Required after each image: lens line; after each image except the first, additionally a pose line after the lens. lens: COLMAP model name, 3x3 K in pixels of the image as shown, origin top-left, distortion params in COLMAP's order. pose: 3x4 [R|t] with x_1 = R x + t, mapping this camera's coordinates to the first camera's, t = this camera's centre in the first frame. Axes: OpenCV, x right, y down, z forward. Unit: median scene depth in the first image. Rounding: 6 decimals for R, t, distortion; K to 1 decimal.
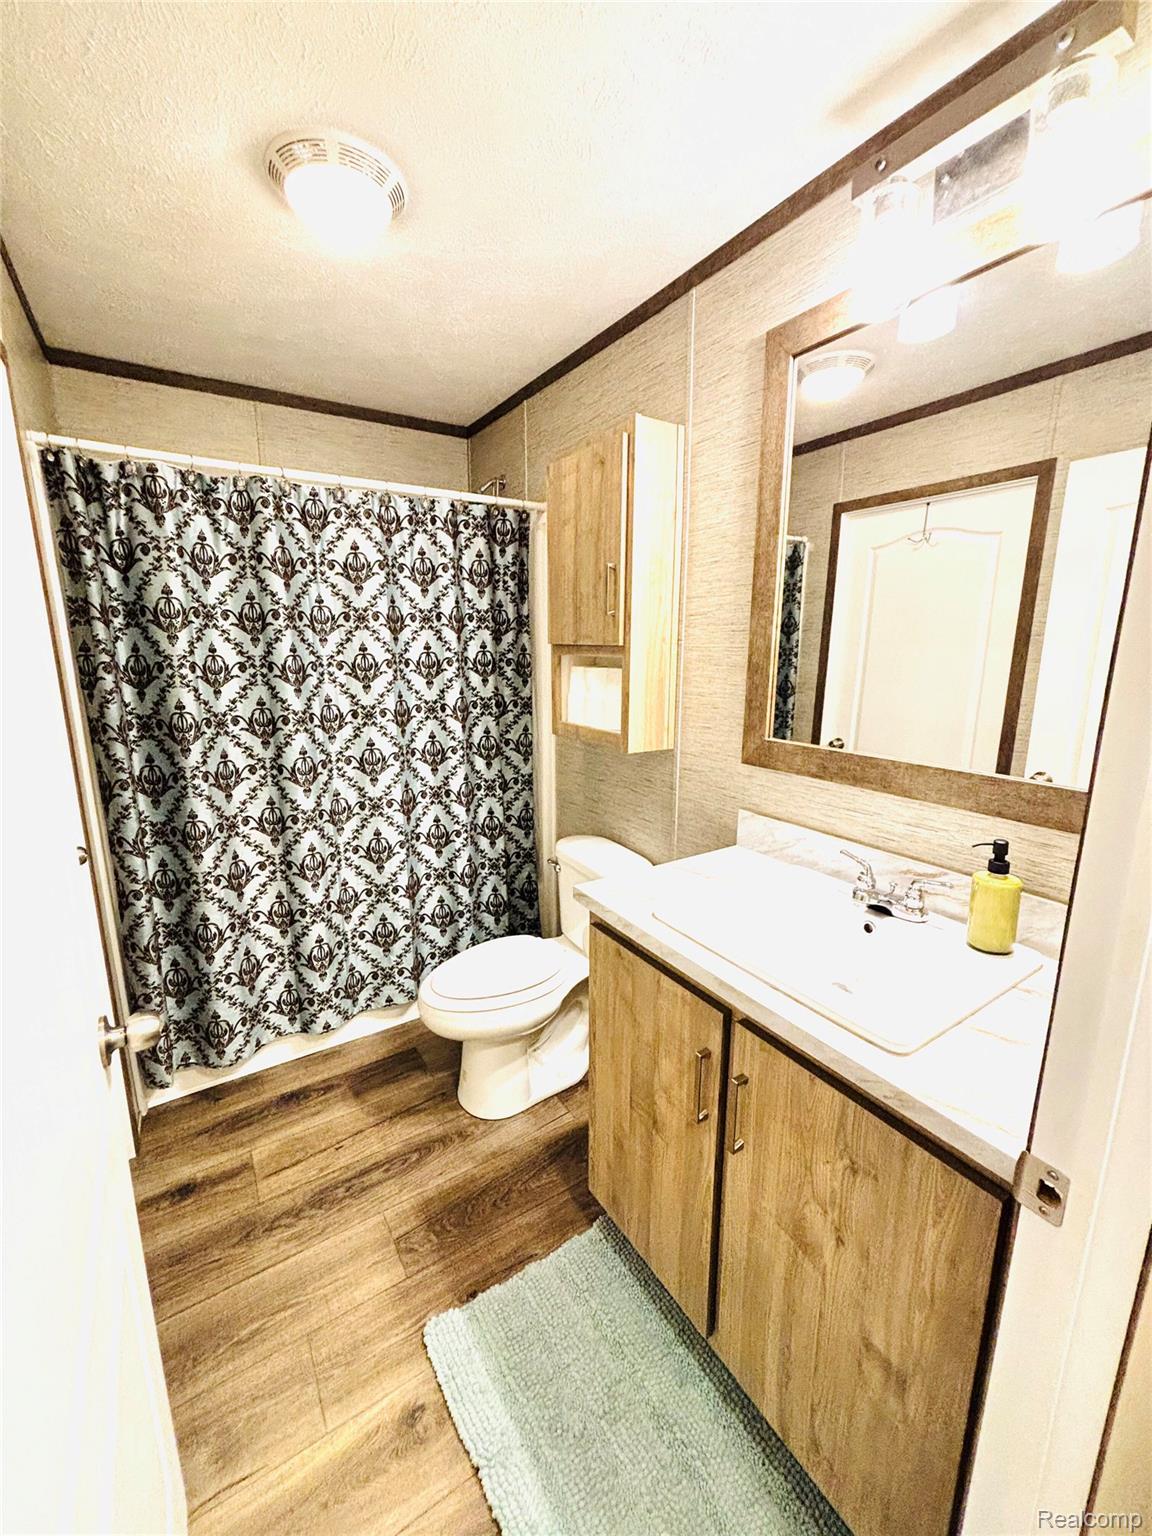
lens RADIAL K [[580.1, 0, 574.1], [0, 580.1, 752.5], [0, 0, 1]] dist [0.027538, 0.000011]
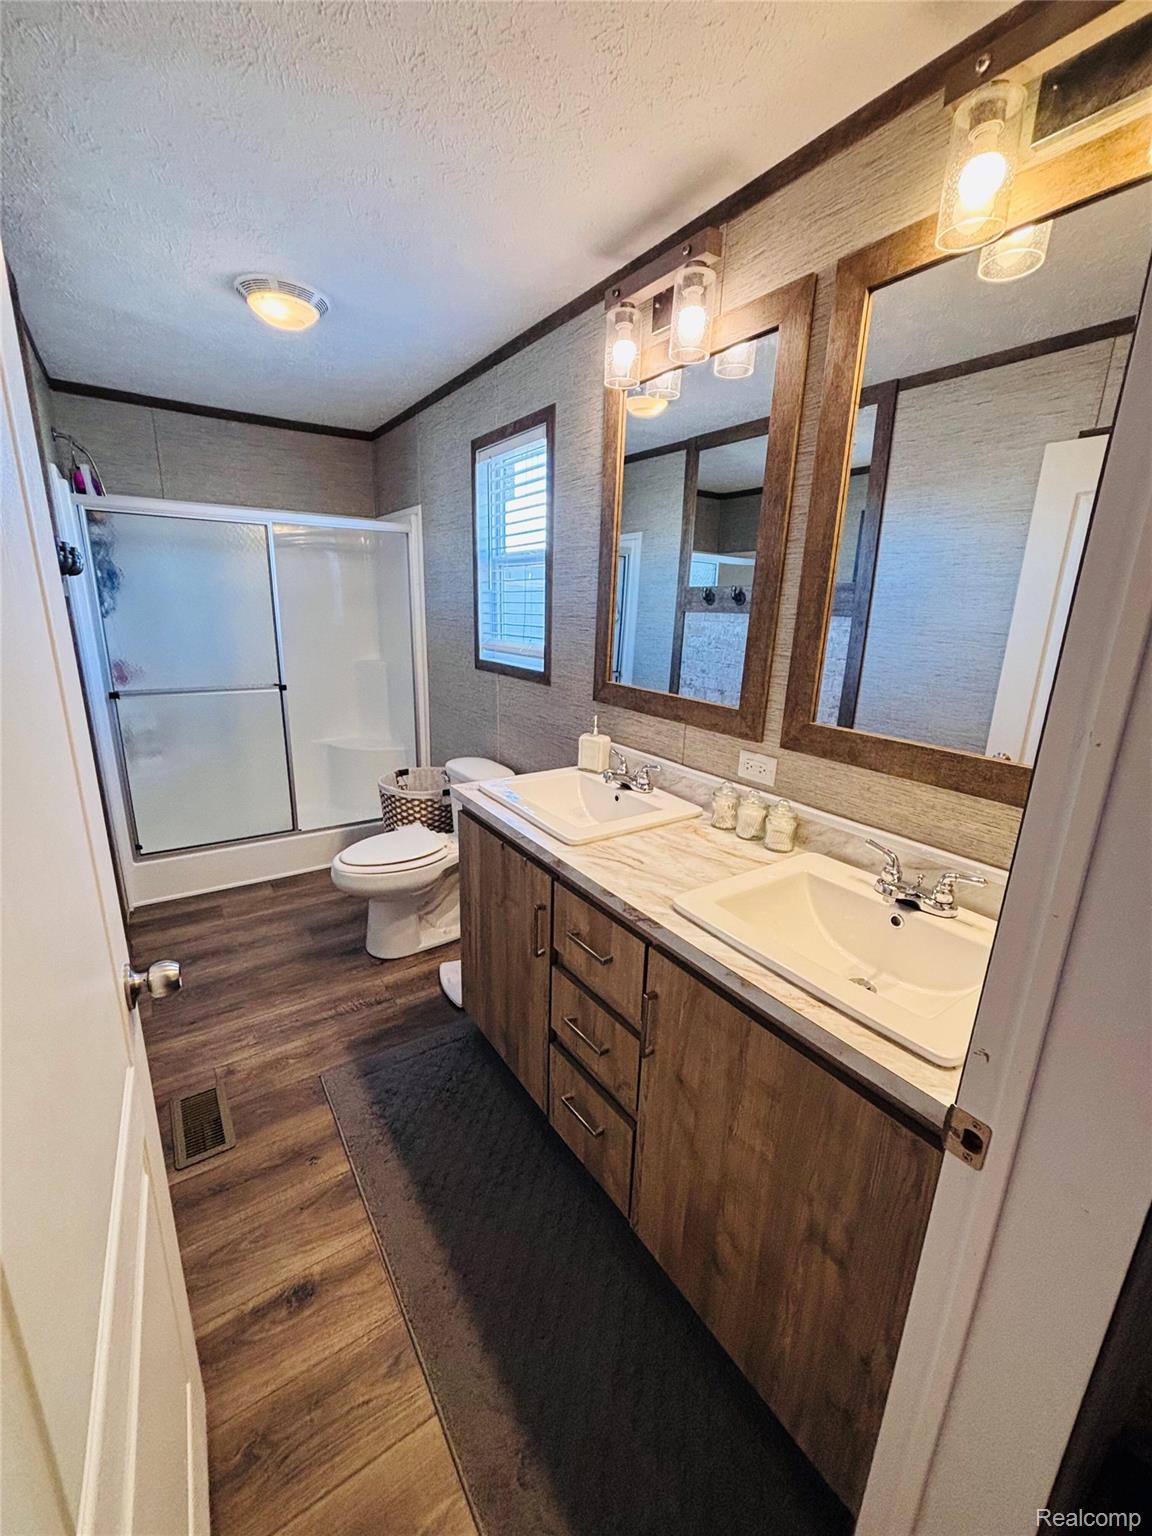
lens RADIAL K [[625.3, 0, 576.0], [0, 625.3, 768.0], [0, 0, 1]] dist [0.001208, 0.000067]
pose [[0.998134, 0.045501, -0.040716, 0.135334], [-0.042697, 0.996820, 0.067281, 0.032394], [0.043648, -0.065417, 0.996903, -0.173914]]
